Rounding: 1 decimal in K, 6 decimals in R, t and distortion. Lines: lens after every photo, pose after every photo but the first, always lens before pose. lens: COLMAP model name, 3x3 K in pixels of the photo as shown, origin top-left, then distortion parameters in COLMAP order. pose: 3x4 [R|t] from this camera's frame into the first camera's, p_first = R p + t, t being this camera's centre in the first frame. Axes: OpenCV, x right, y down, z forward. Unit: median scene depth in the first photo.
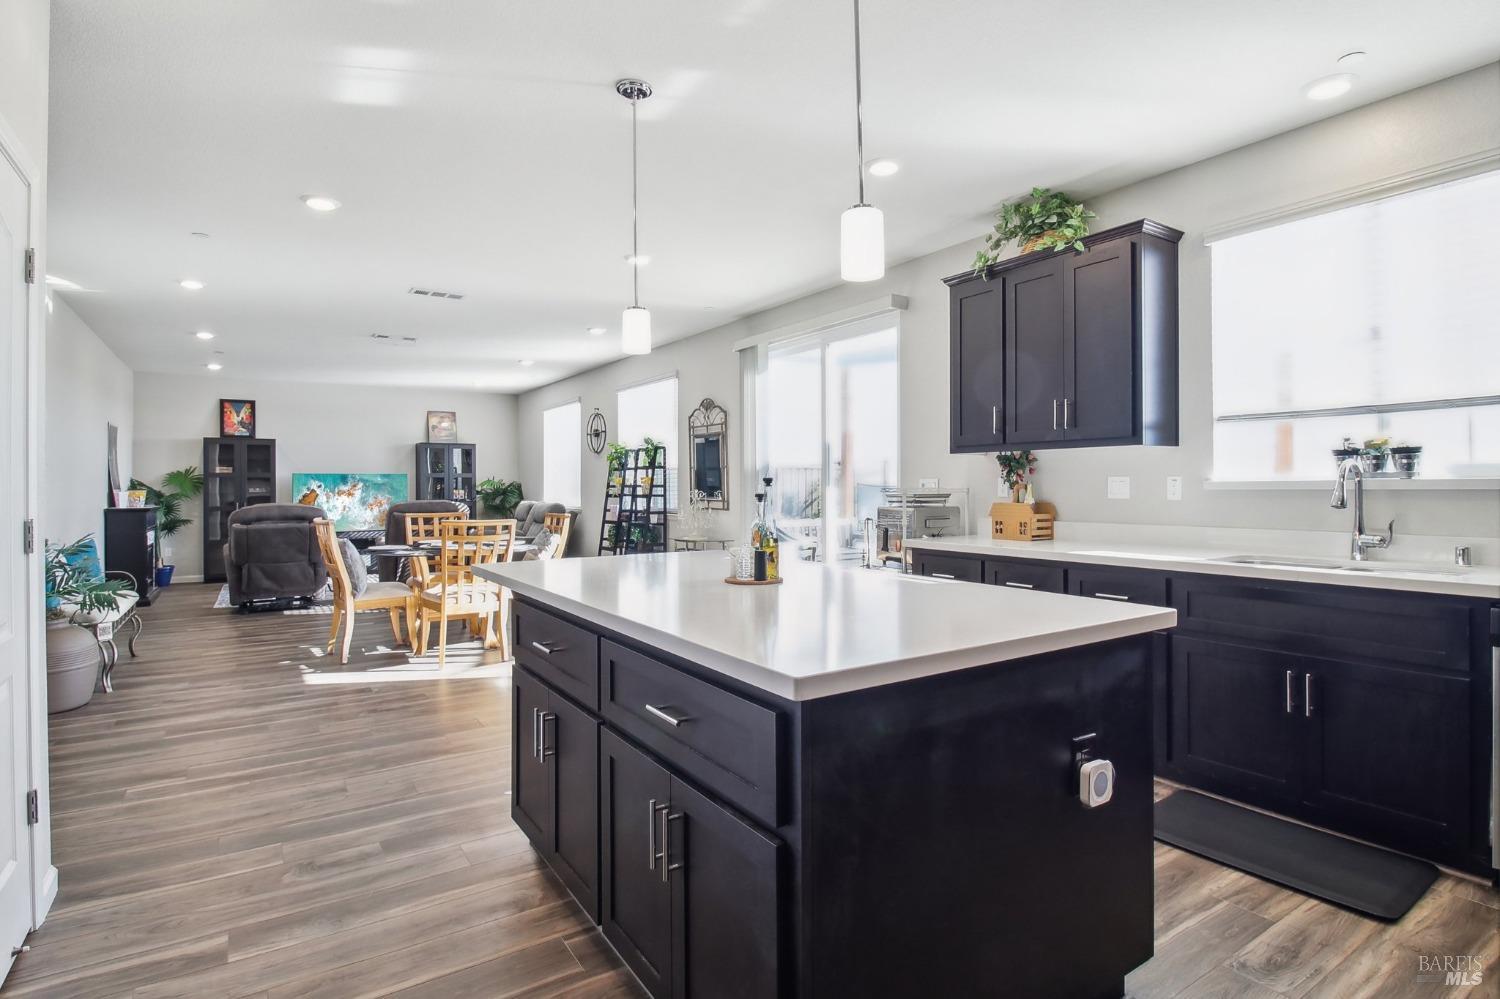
lens RADIAL K [[760.4, 0, 761.7], [0, 760.4, 485.9], [0, 0, 1]] dist [-0.004938, -0.002100]
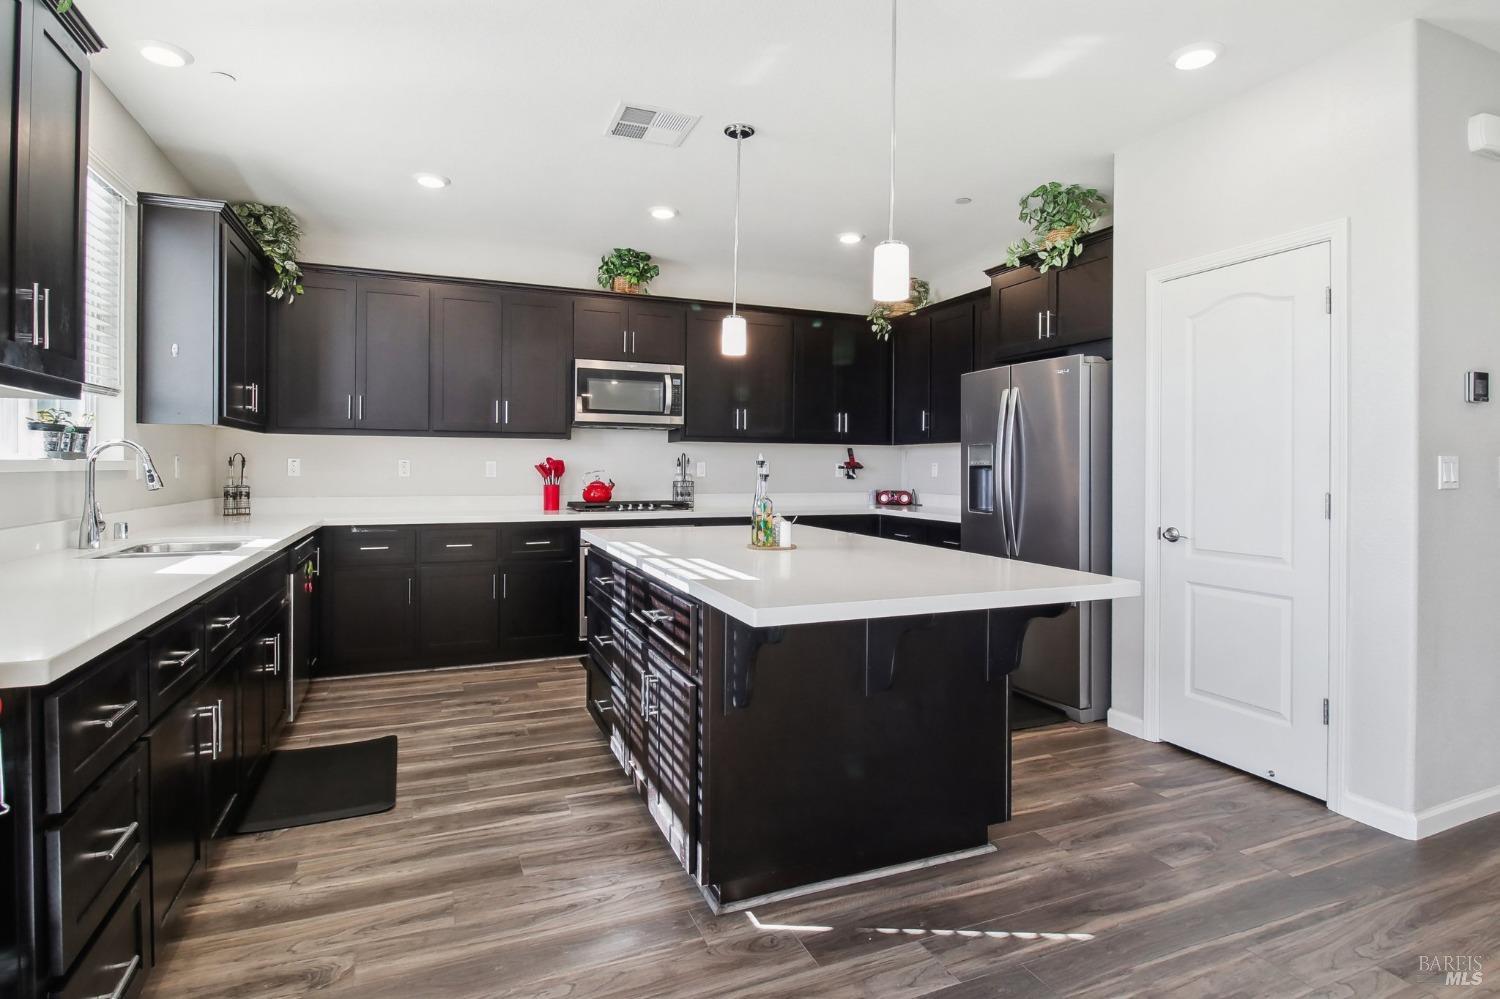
lens RADIAL K [[777.2, 0, 753.0], [0, 777.2, 466.0], [0, 0, 1]] dist [-0.001985, -0.001938]
pose [[-0.979381, 0.000775, 0.202018, -0.067043], [0.000063, 0.999994, -0.003529, 0.000582], [-0.202020, -0.003443, -0.979375, 0.646448]]
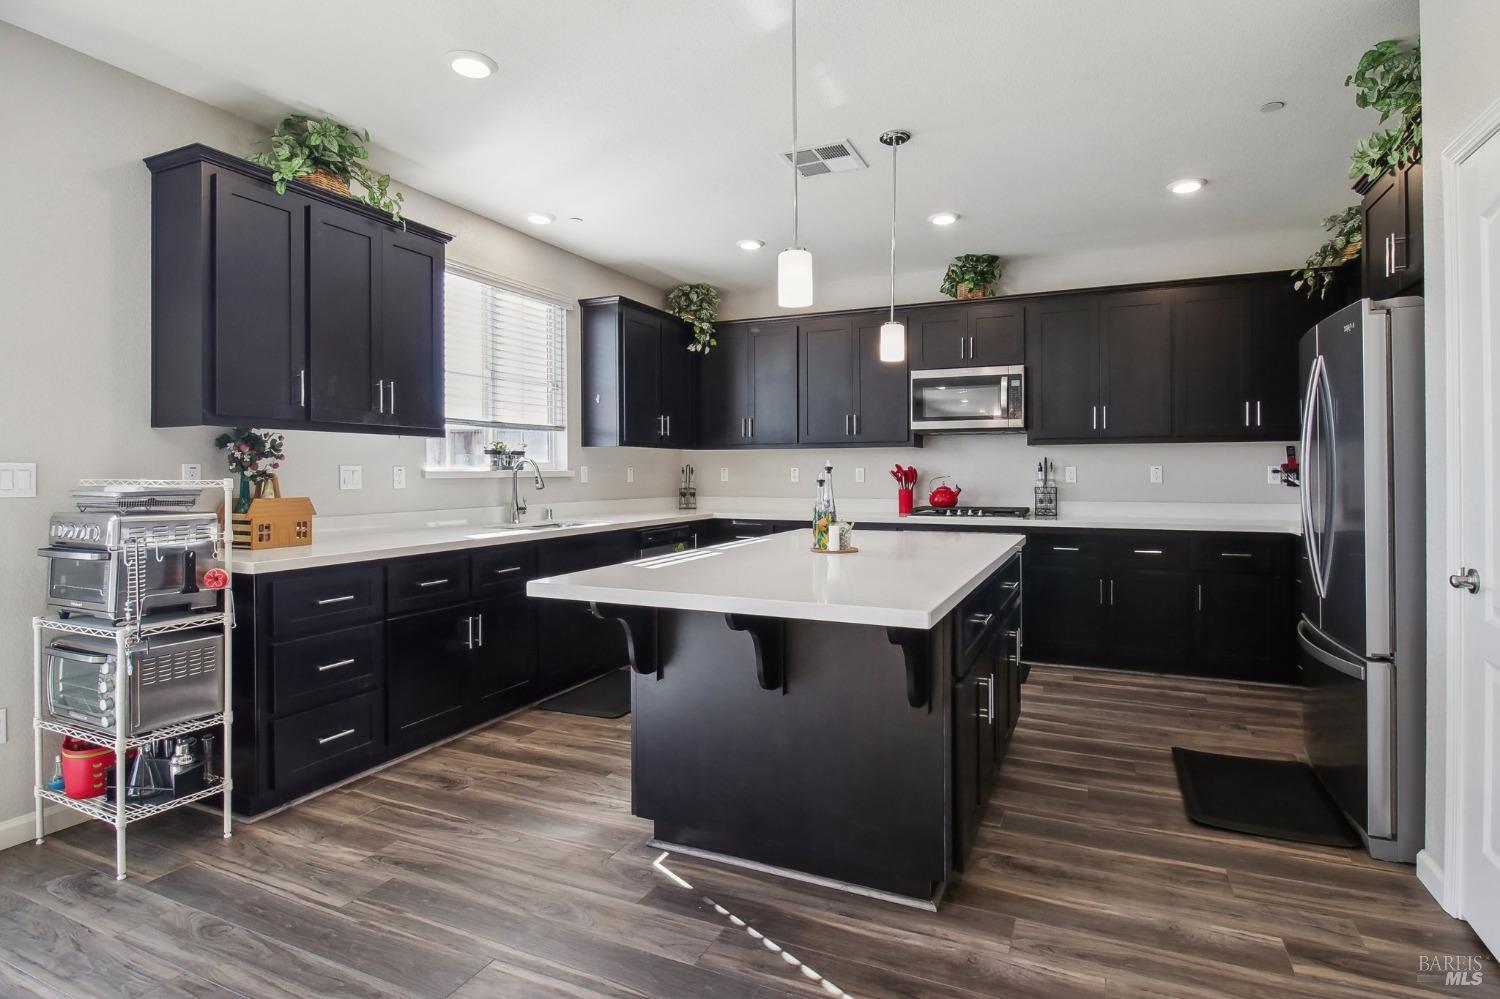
lens RADIAL K [[769.4, 0, 756.8], [0, 769.4, 471.8], [0, 0, 1]] dist [0.012616, -0.014851]
pose [[-0.523662, 0.006606, 0.851901, -0.295246], [0.004084, 0.999978, -0.005244, 0.001108], [-0.851916, 0.000733, -0.523677, 0.517210]]
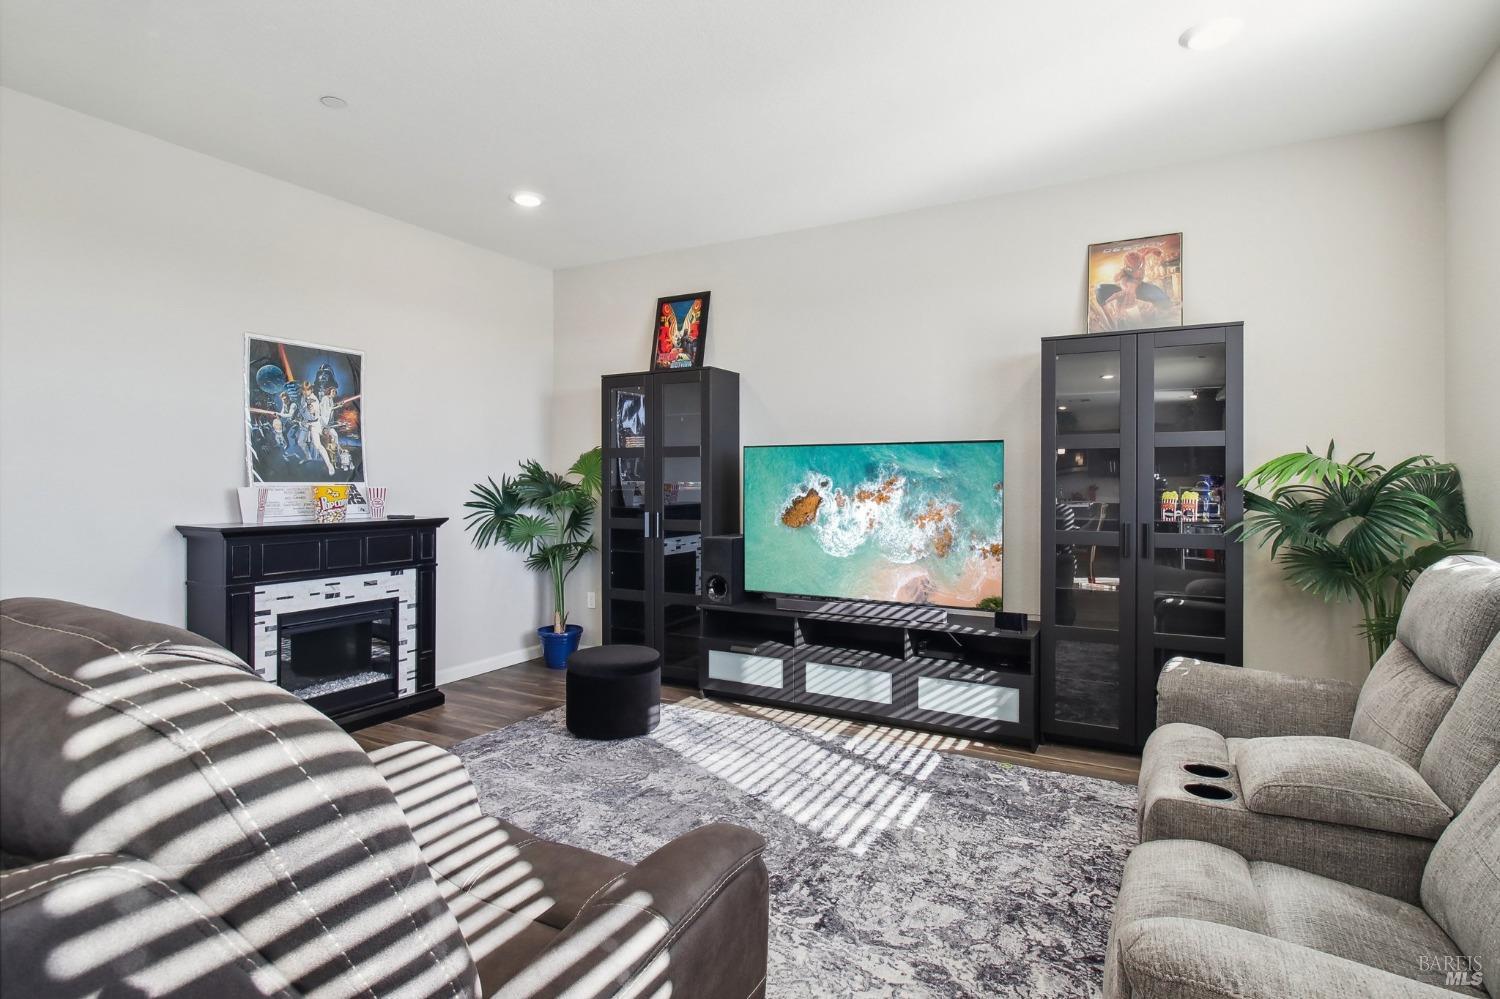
lens RADIAL K [[760.4, 0, 761.7], [0, 760.4, 485.9], [0, 0, 1]] dist [-0.004938, -0.002100]
pose [[0.467132, 0.009852, -0.884133, -0.315828], [-0.003068, 0.999950, 0.009521, 0.001631], [0.884182, -0.001735, 0.467139, 1.049208]]
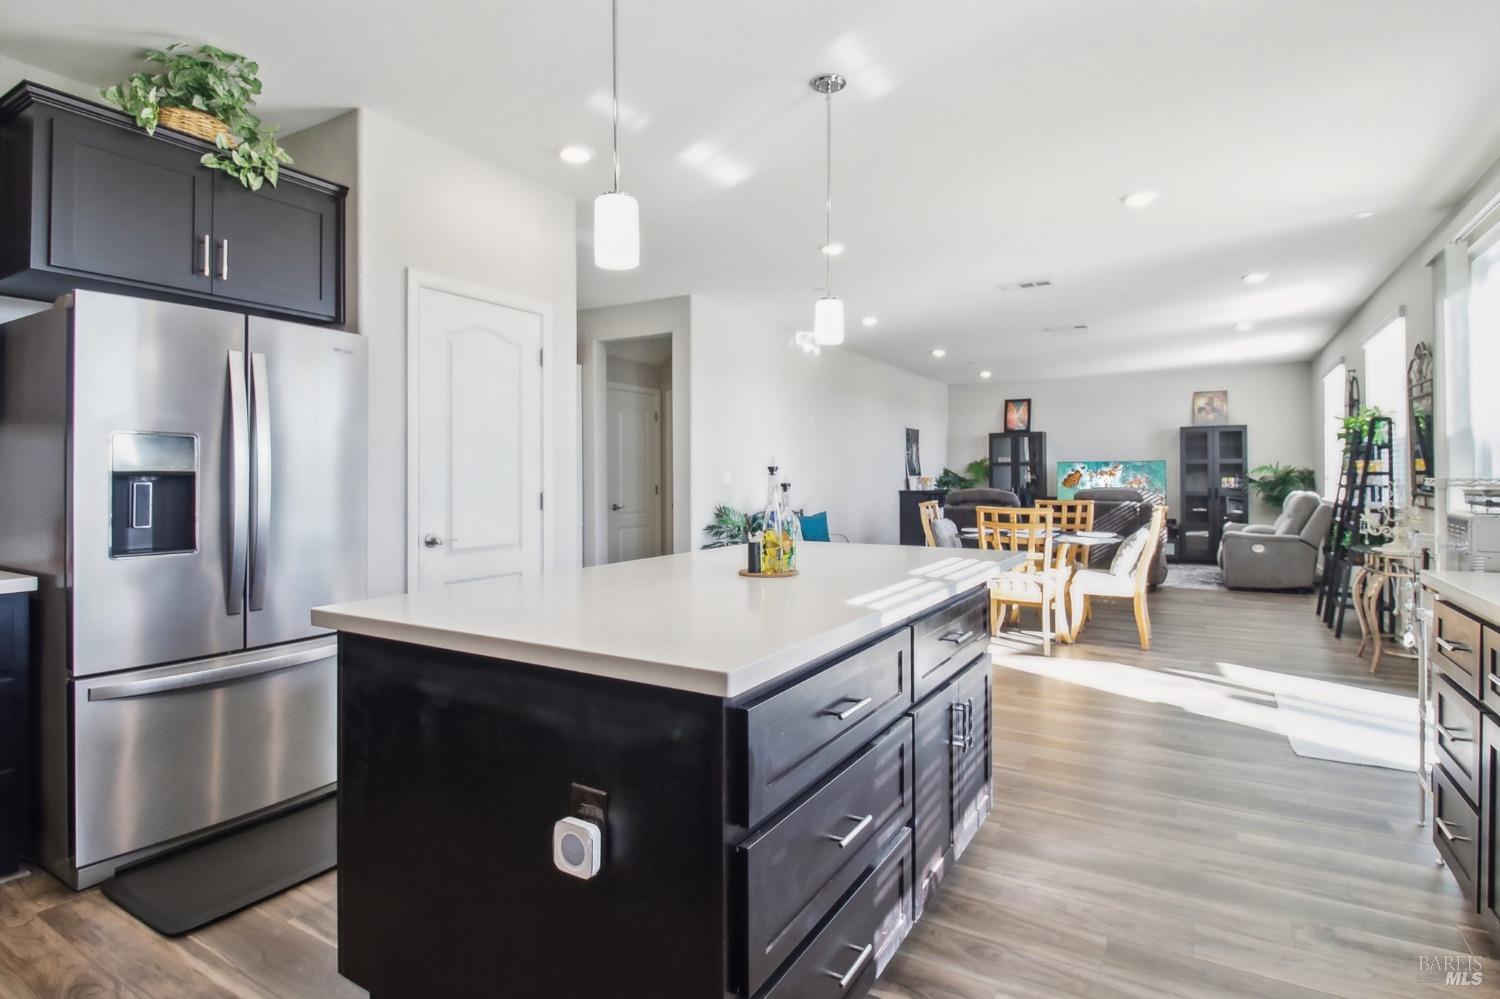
lens RADIAL K [[769.4, 0, 756.8], [0, 769.4, 471.8], [0, 0, 1]] dist [0.012616, -0.014851]
pose [[0.432231, -0.002206, -0.901760, 0.254593], [0.001047, 0.999998, -0.001944, -0.000604], [0.901762, -0.000104, 0.432232, 0.165745]]
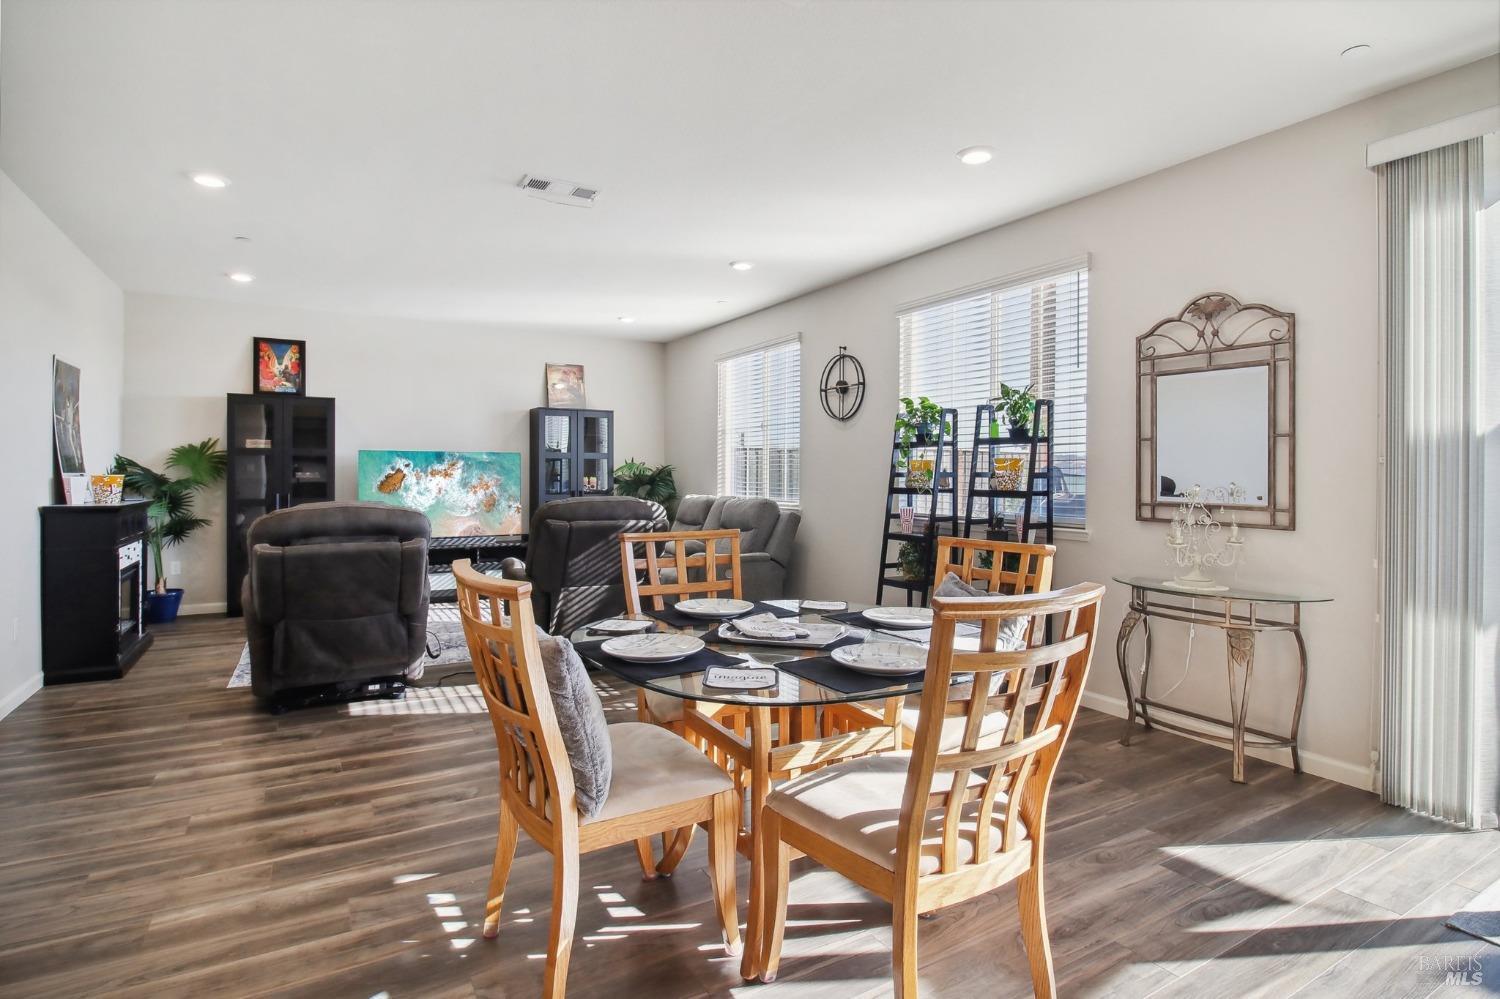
lens RADIAL K [[769.4, 0, 756.8], [0, 769.4, 471.8], [0, 0, 1]] dist [0.012616, -0.014851]
pose [[0.997991, 0.008698, -0.062754, -0.292624], [-0.008744, 0.999962, -0.000449, -0.000269], [0.062748, 0.000997, 0.998029, 0.446346]]
